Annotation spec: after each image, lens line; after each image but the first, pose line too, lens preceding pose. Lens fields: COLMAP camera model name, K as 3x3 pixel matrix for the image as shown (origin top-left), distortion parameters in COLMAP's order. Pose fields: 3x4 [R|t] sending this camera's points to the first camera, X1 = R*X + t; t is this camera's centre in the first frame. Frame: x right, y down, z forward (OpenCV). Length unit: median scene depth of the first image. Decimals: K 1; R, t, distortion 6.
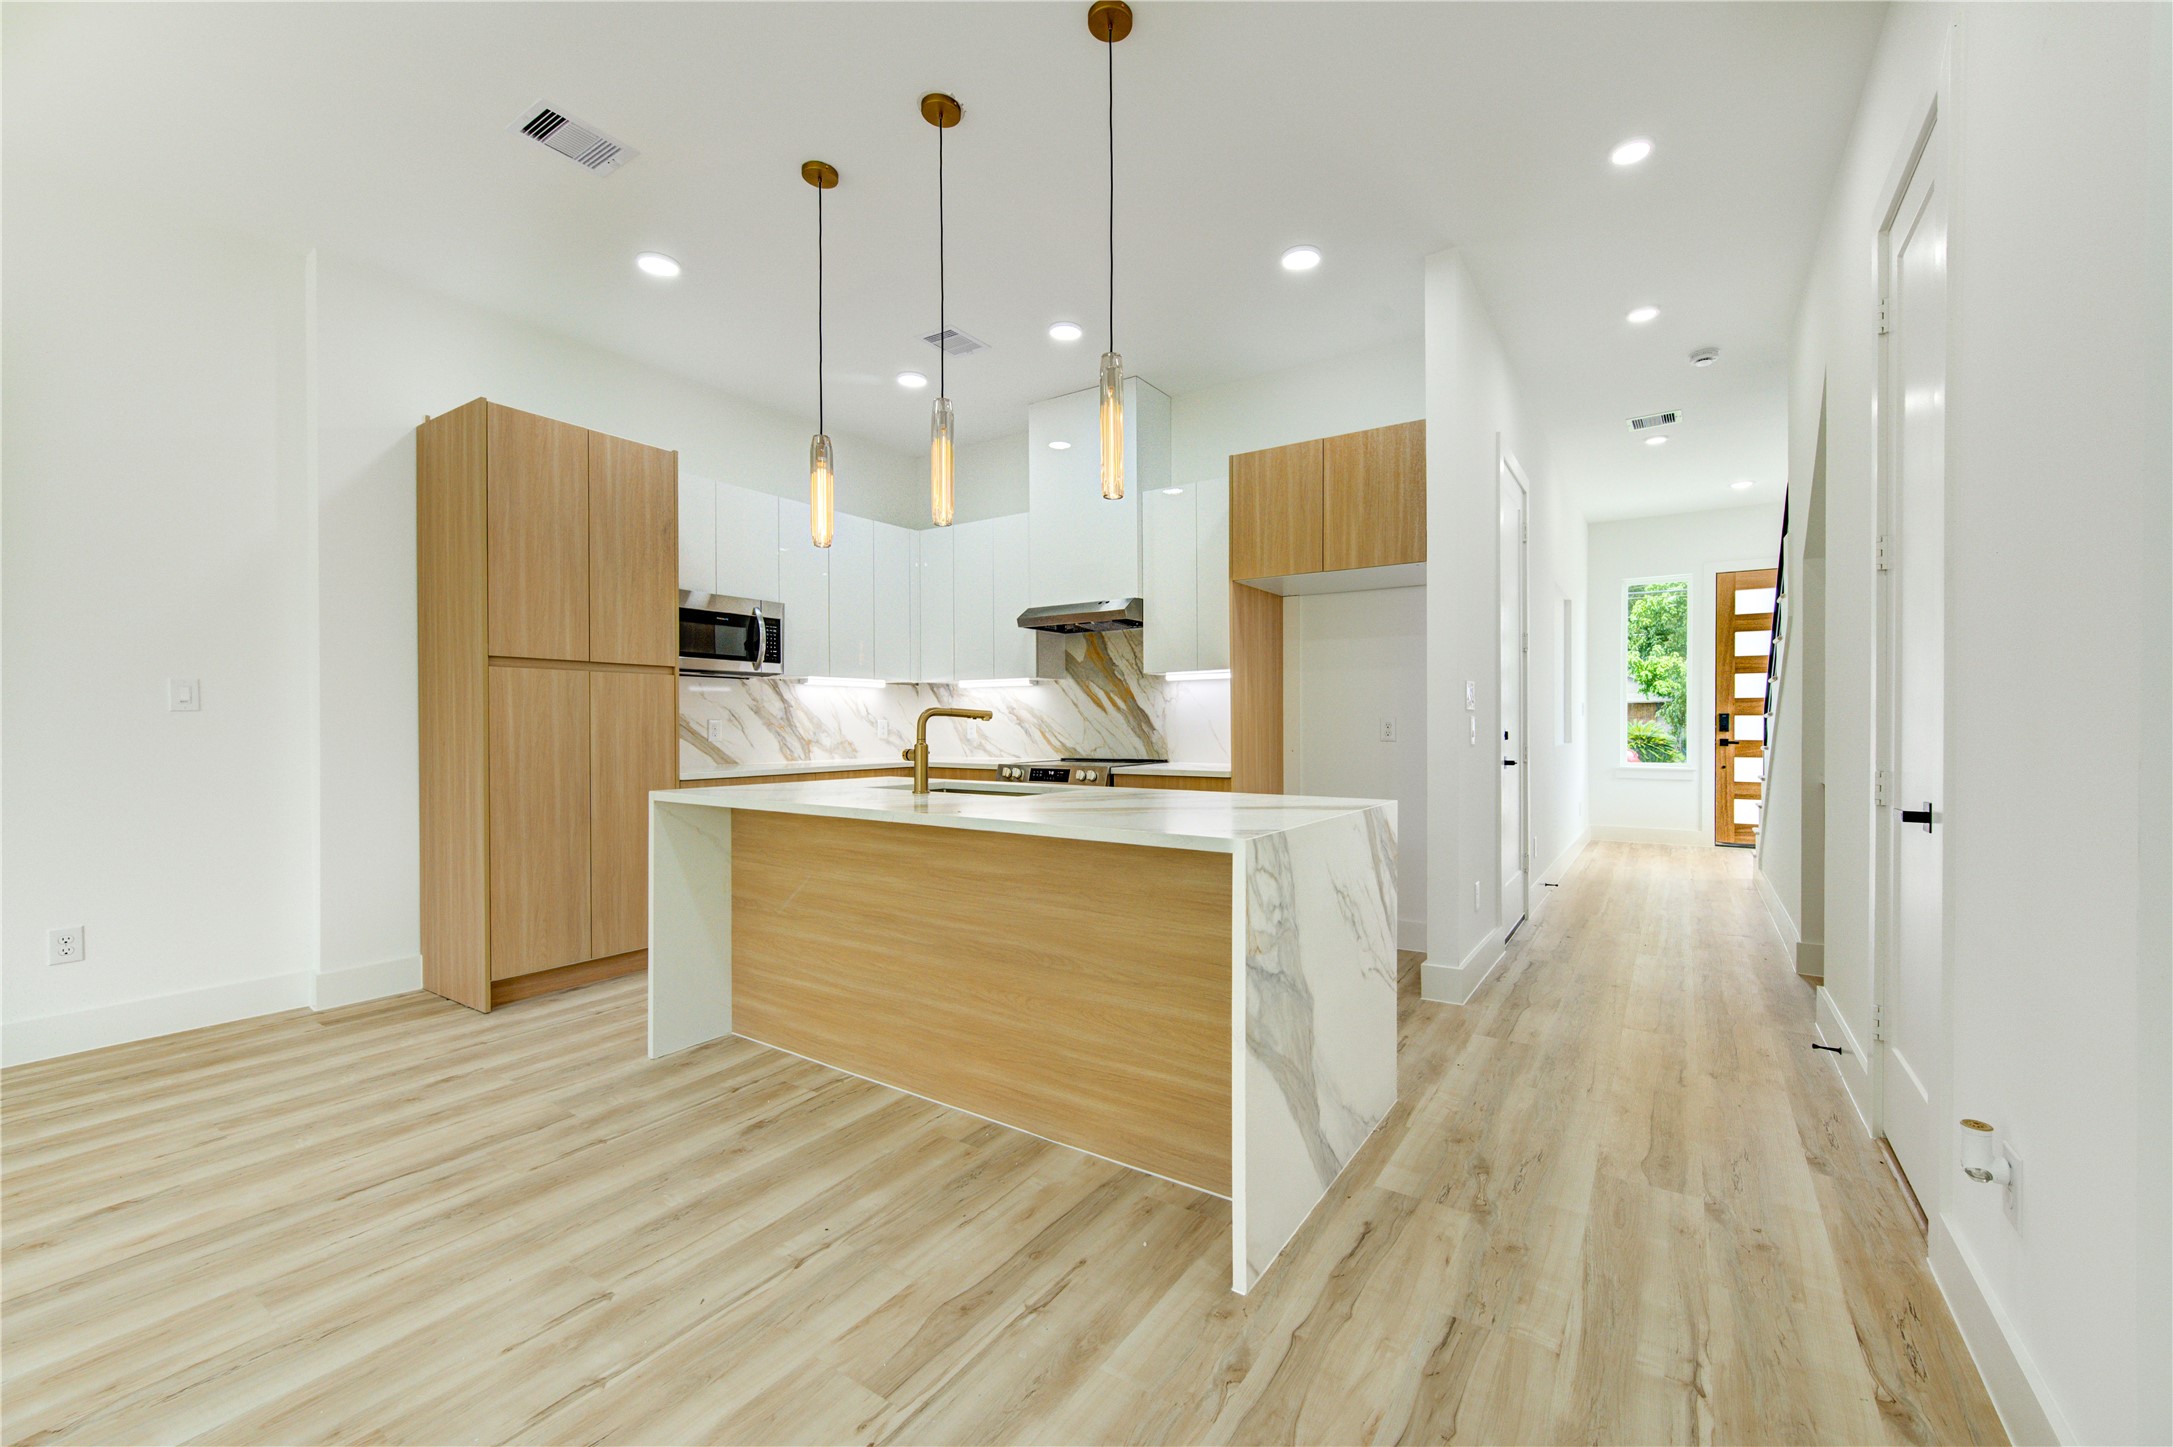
lens RADIAL K [[859.7, 0, 1123.3], [0, 859.7, 727.2], [0, 0, 1]] dist [0.000233, -0.000184]
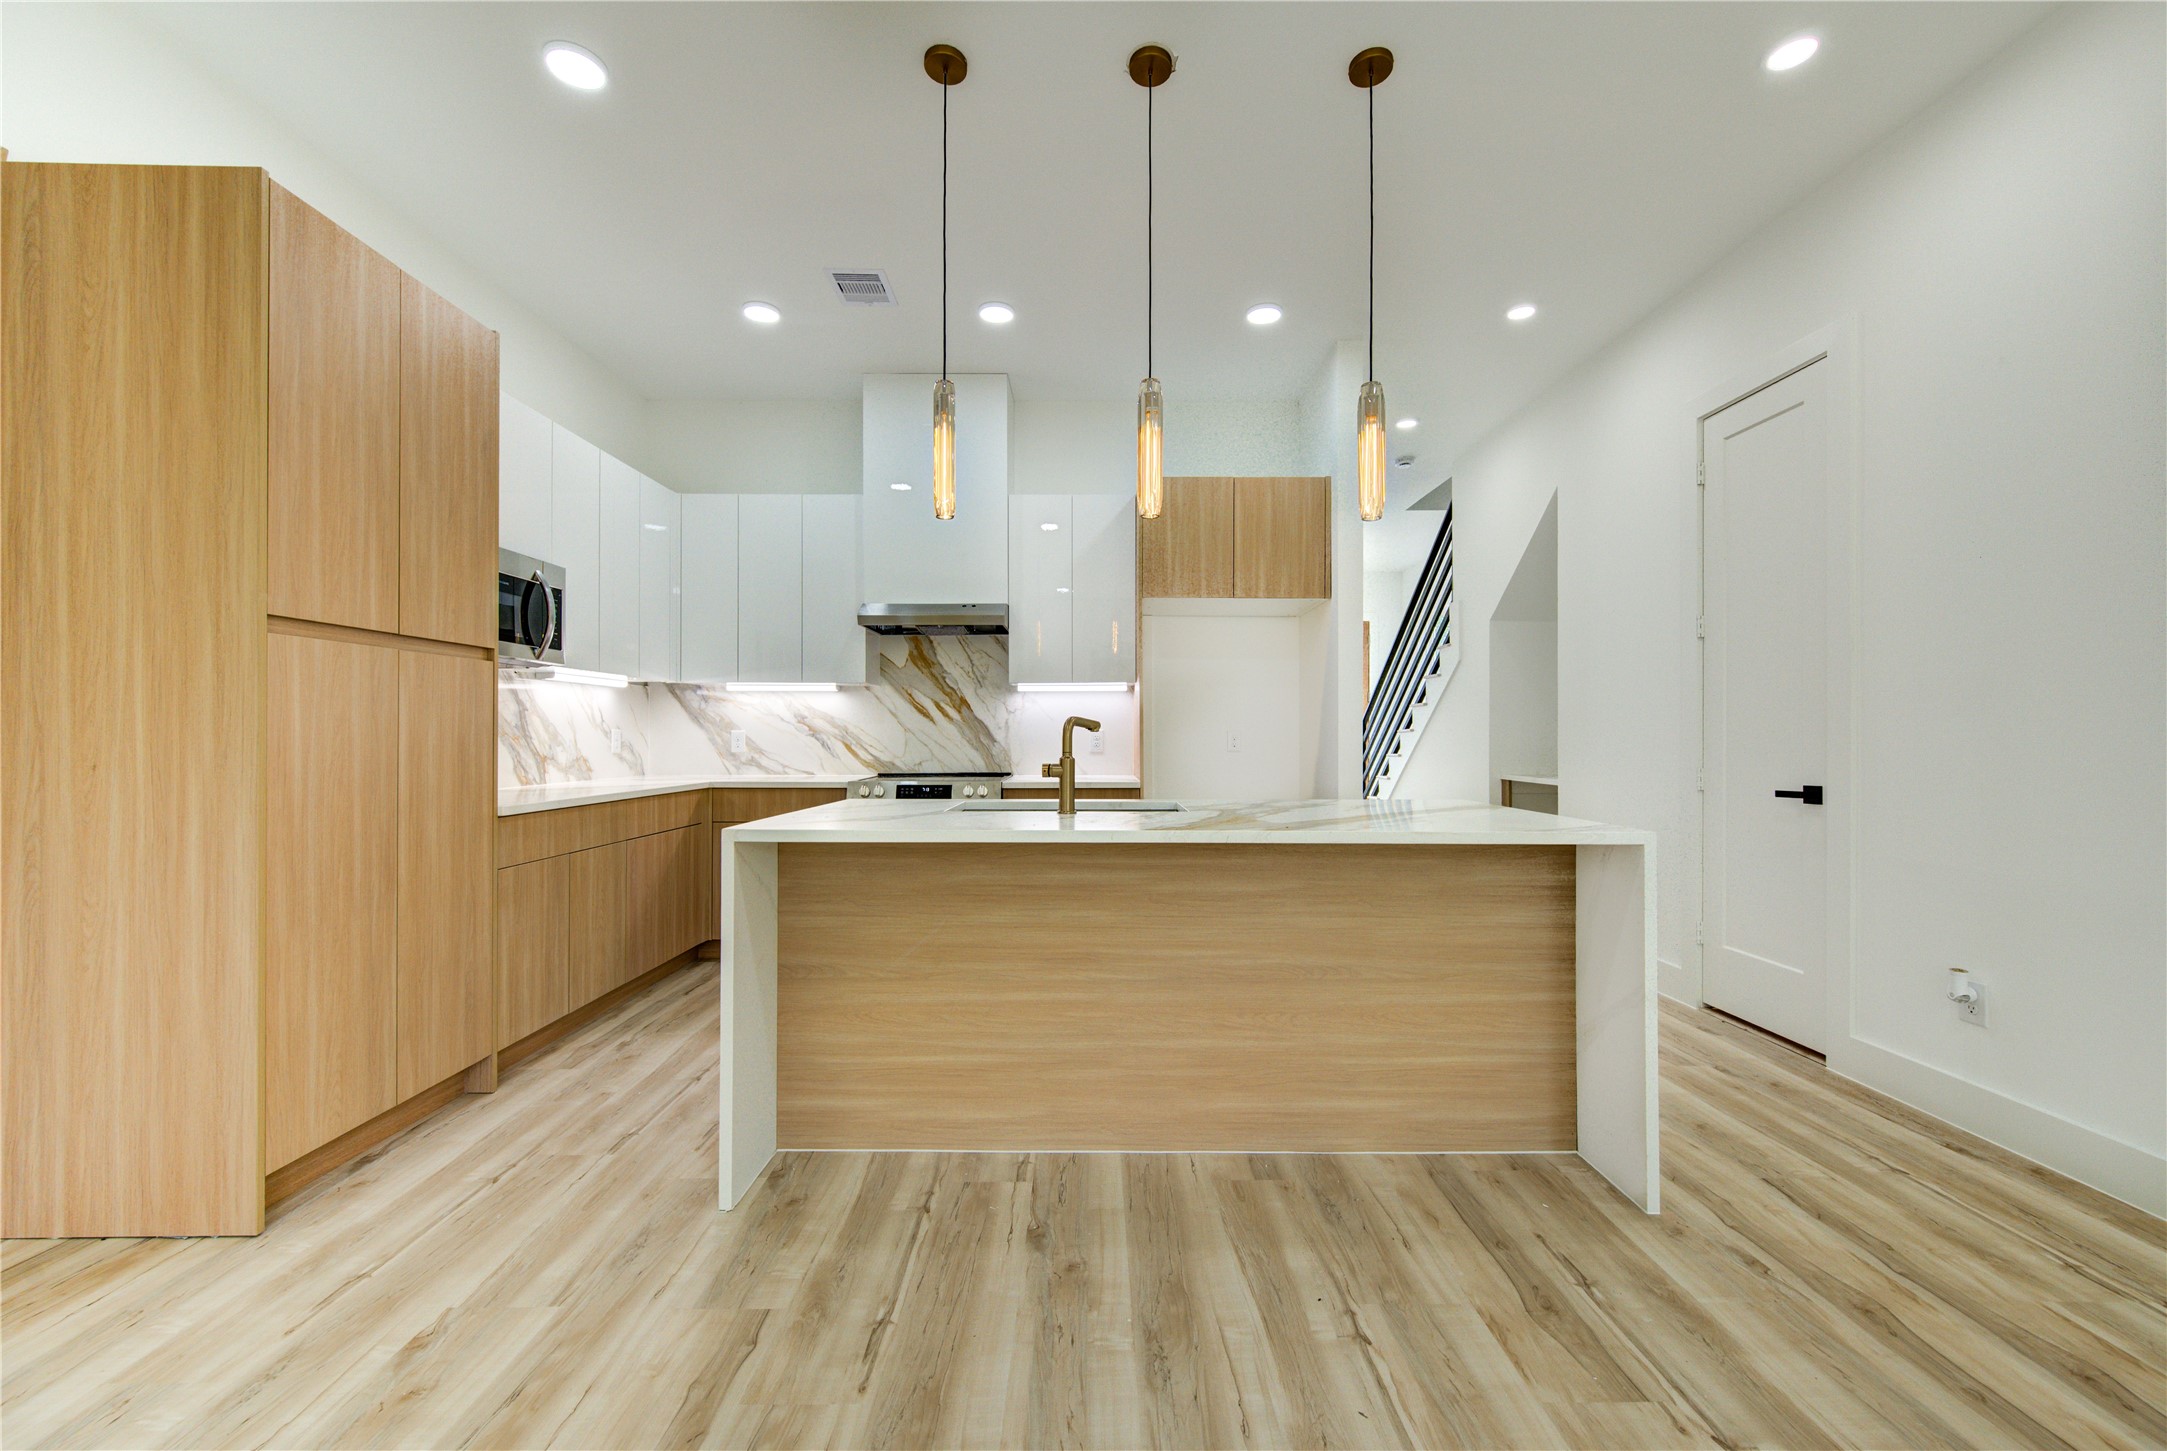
lens RADIAL K [[848.9, 0, 1091.0], [0, 848.9, 730.3], [0, 0, 1]] dist [-0.000232, -0.000258]
pose [[0.838110, 0.006689, 0.545460, -0.634200], [-0.000856, 0.999940, -0.010946, 0.000856], [-0.545500, 0.008707, 0.838066, 0.236671]]
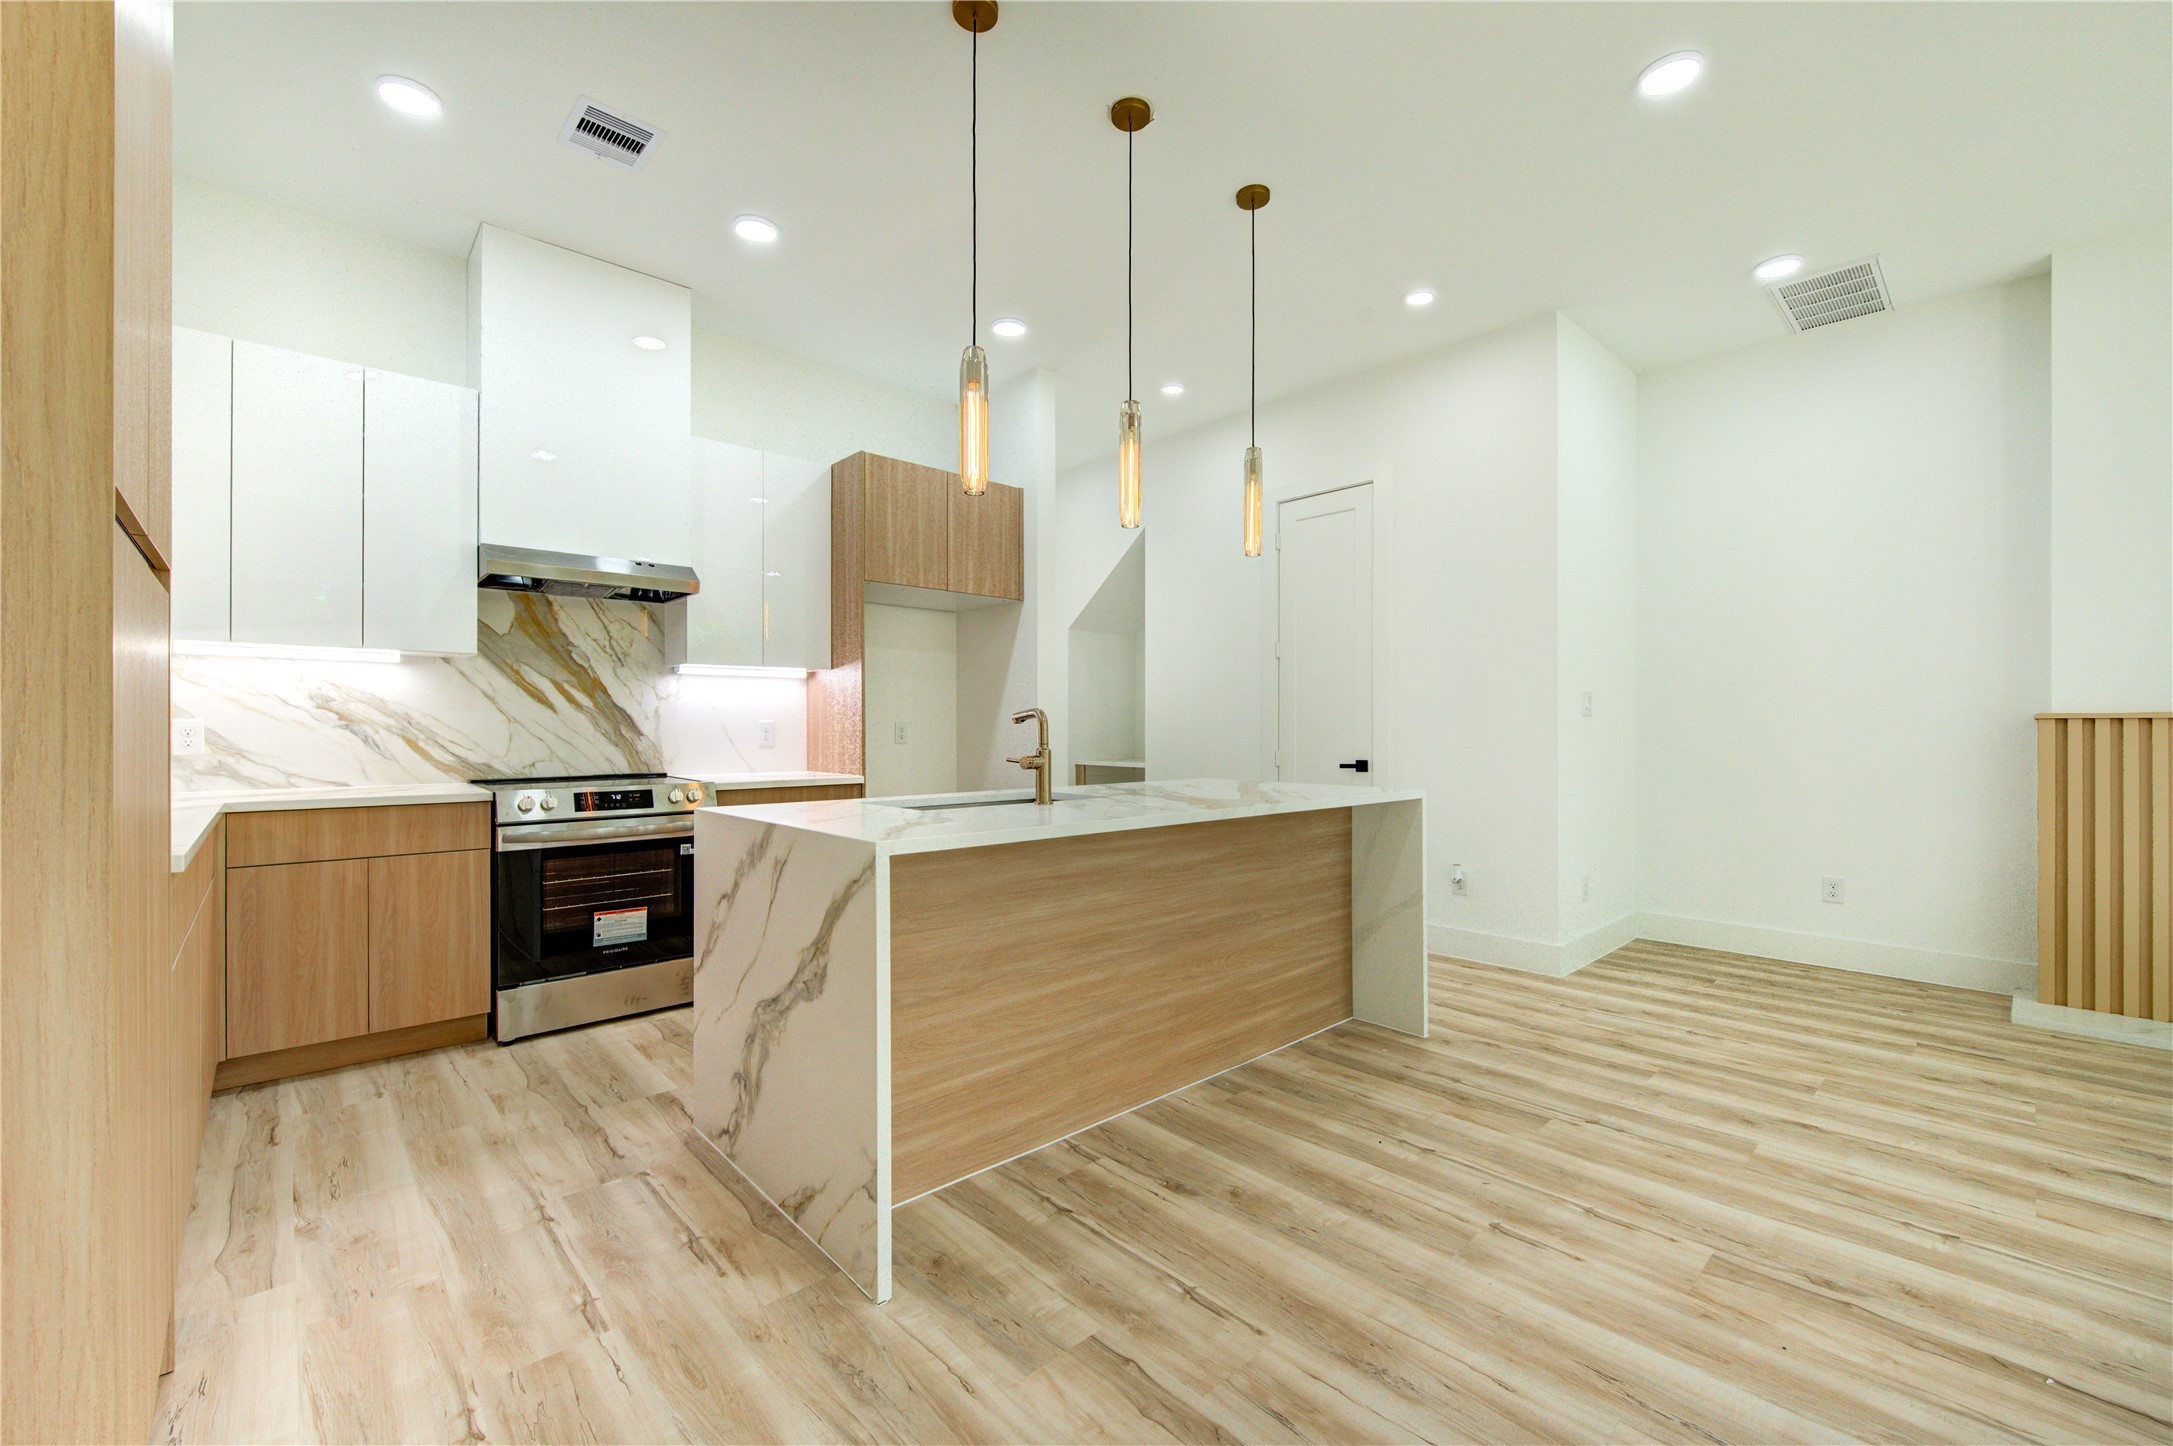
lens RADIAL K [[880.0, 0, 1086.5], [0, 880.0, 723.0], [0, 0, 1]] dist [-0.006163, -0.000156]
pose [[0.249883, 0.008278, 0.968241, -1.018623], [0.003022, 0.999952, -0.009329, 0.001209], [-0.968271, 0.005257, 0.249846, 0.670162]]
